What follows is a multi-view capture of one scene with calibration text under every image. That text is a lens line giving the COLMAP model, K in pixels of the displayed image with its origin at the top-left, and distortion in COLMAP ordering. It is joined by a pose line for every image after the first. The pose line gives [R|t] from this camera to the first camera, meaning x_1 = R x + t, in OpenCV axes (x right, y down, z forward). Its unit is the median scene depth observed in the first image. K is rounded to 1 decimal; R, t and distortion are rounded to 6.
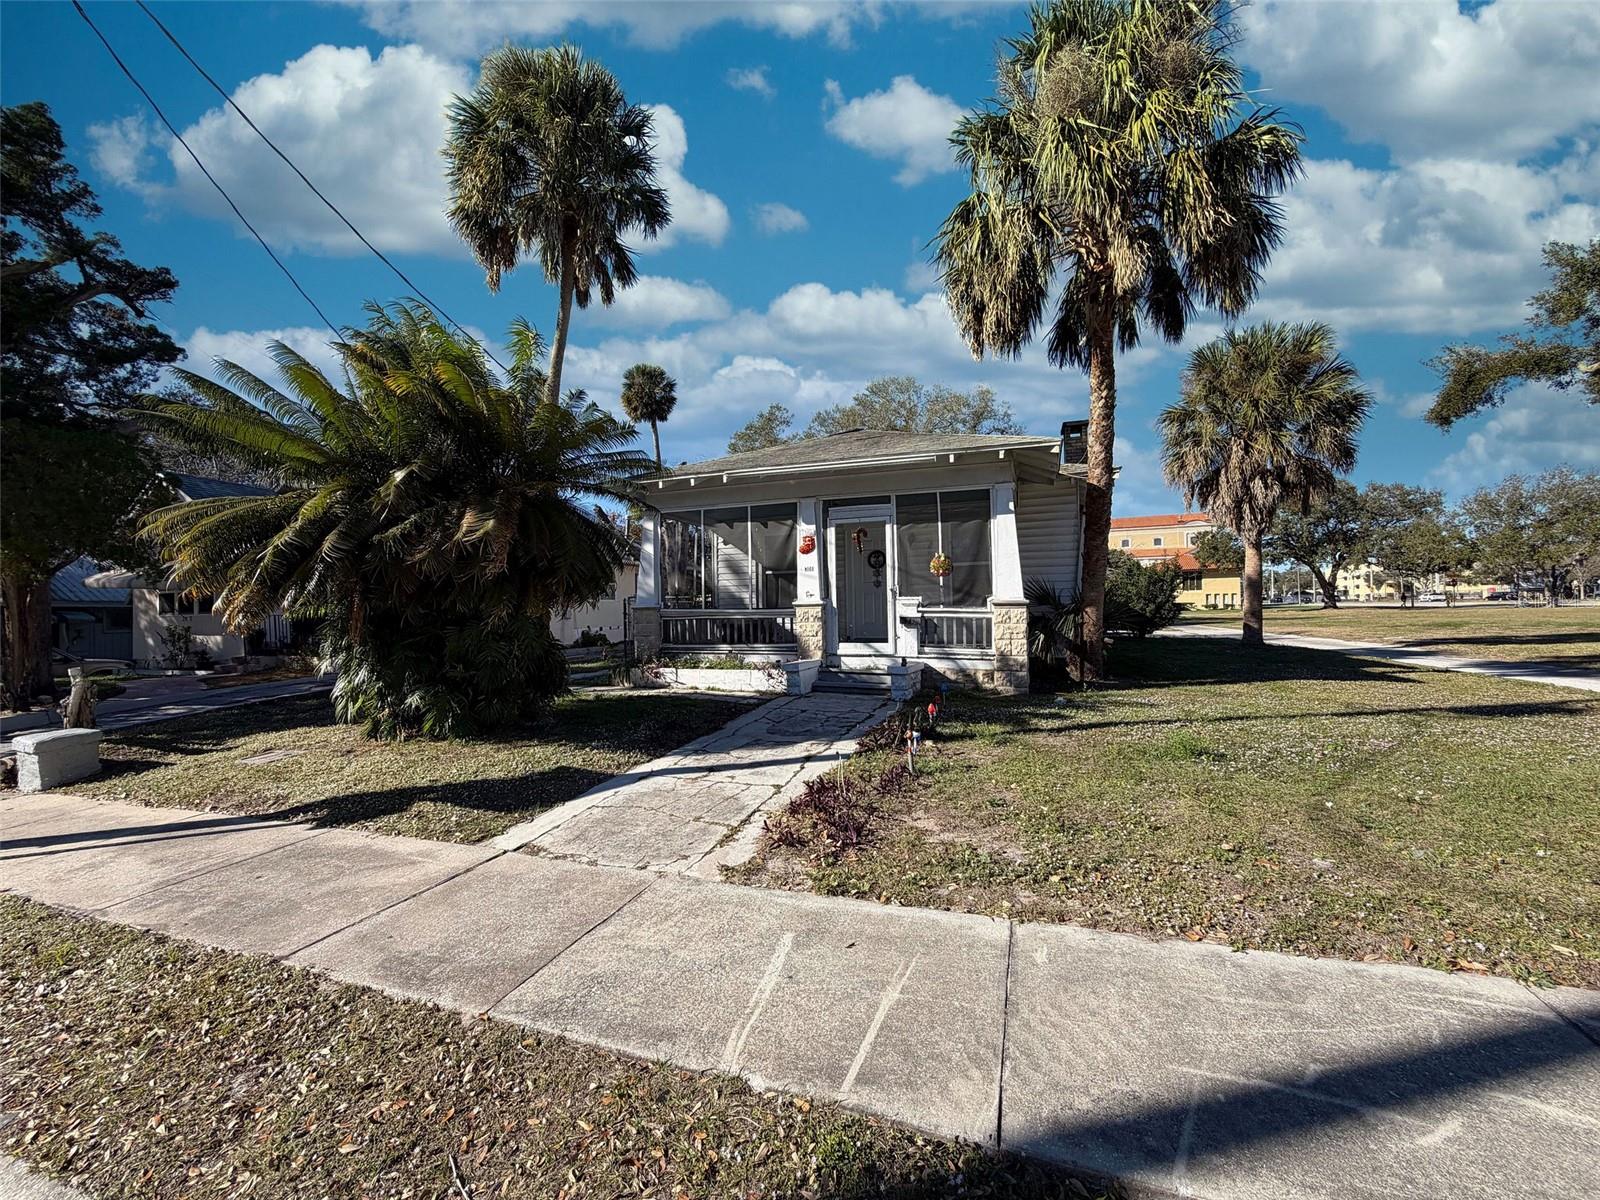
lens RADIAL K [[632.5, 0, 794.4], [0, 632.5, 598.2], [0, 0, 1]] dist [0.000257, -0.000043]
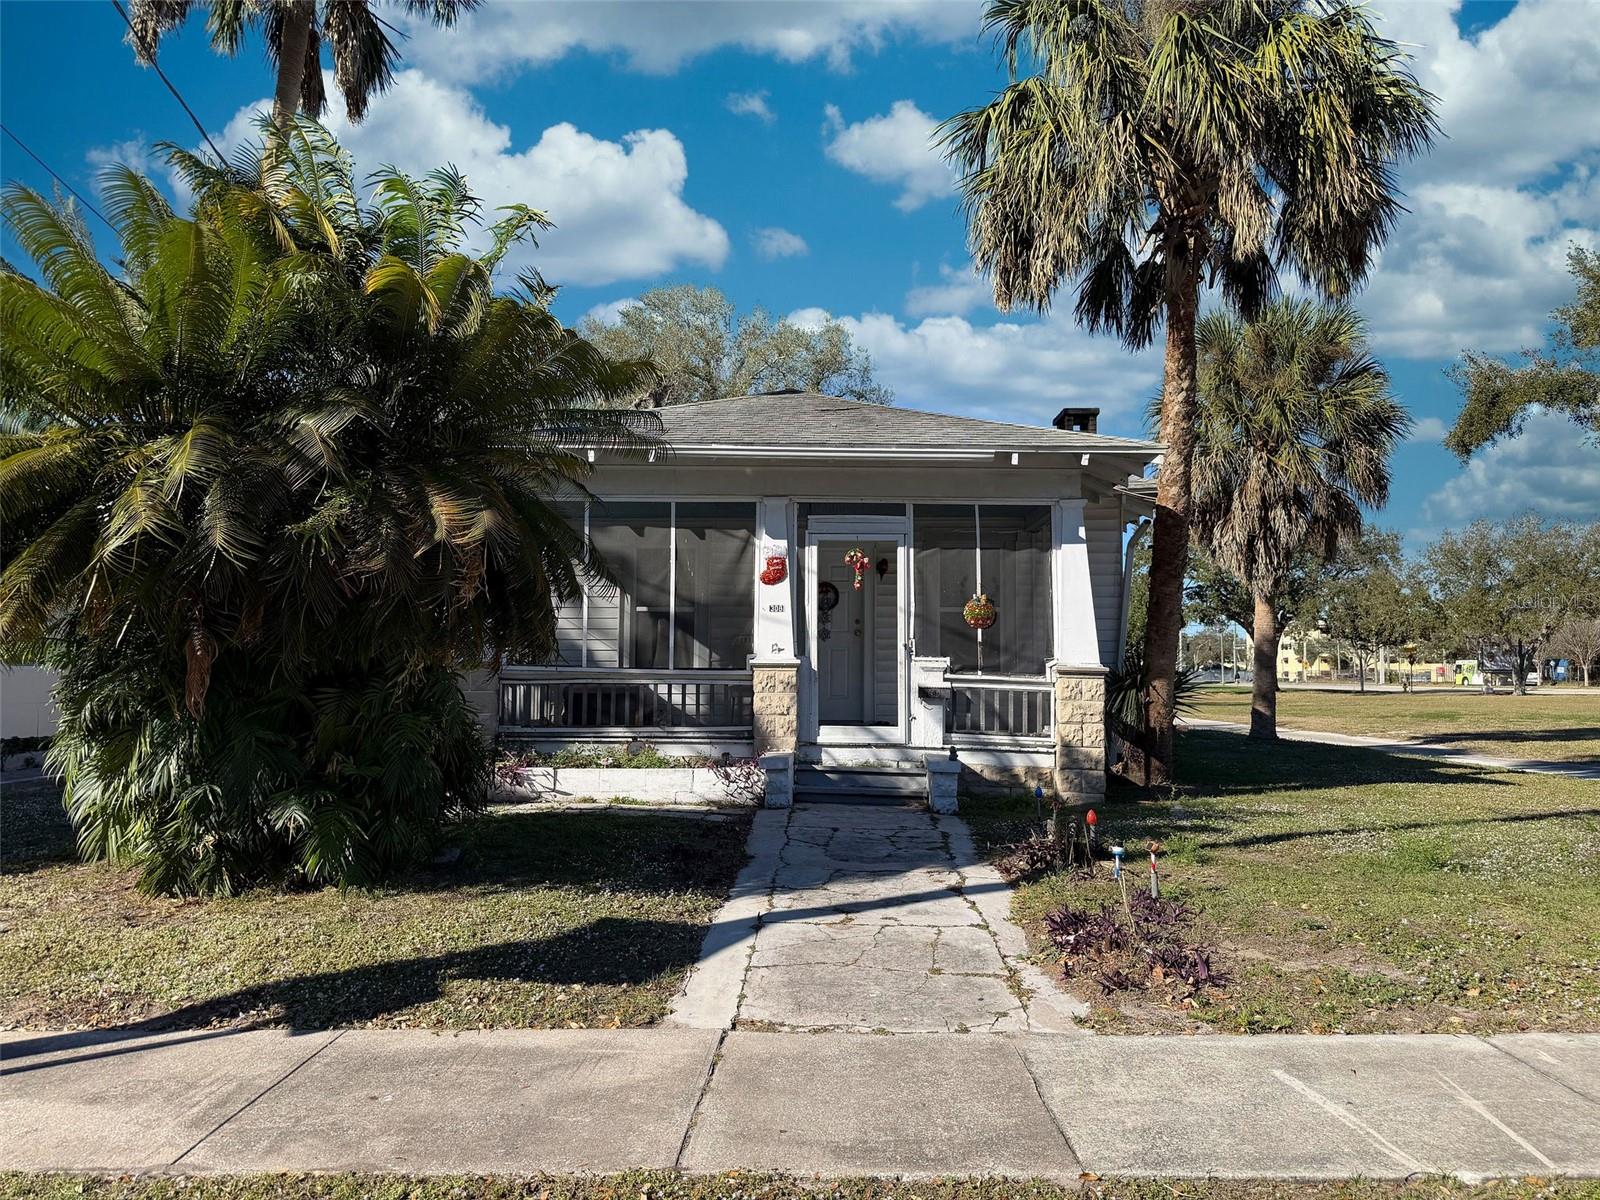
lens RADIAL K [[1114.6, 0, 800.0], [0, 1114.6, 600.0], [0, 0, 1]] dist [0.035205, -0.046846]
pose [[0.948218, 0.045848, 0.314294, -0.315802], [-0.029768, 0.997999, -0.055775, 0.006624], [-0.316222, 0.043531, 0.947686, -0.060460]]
